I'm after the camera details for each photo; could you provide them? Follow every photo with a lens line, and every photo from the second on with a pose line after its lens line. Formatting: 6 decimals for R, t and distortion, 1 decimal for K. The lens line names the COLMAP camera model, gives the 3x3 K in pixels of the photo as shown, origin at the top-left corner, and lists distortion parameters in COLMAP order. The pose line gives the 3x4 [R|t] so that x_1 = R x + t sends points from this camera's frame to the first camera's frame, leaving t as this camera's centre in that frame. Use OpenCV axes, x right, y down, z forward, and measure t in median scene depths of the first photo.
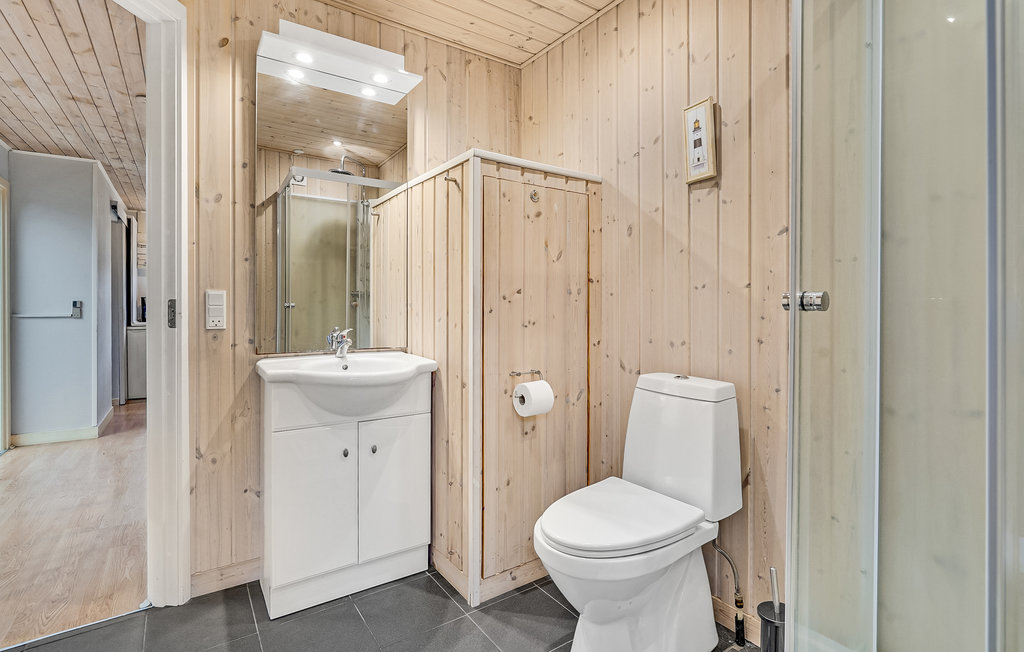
lens RADIAL K [[485.0, 0, 511.5], [0, 485.0, 306.2], [0, 0, 1]] dist [-0.000982, -0.000107]
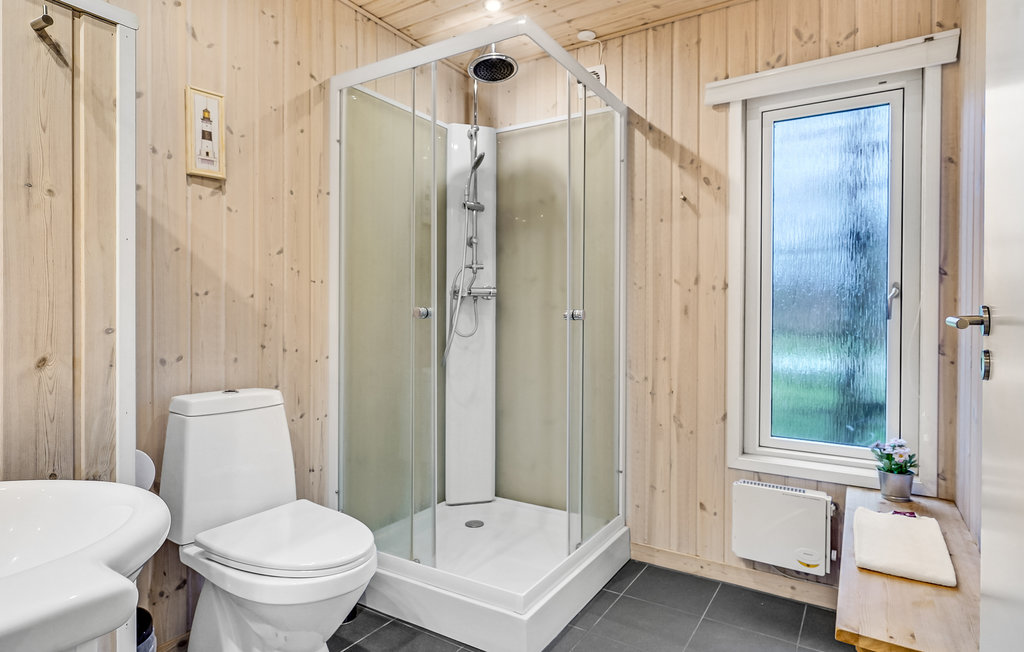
lens RADIAL K [[565.7, 0, 512.0], [0, 565.7, 326.0], [0, 0, 1]] dist [-0.000601, -0.000144]
pose [[-0.396699, -0.015579, 0.917817, -0.809955], [0.001717, 0.999842, 0.017713, 0.002826], [-0.917947, 0.008603, -0.396610, 0.886220]]
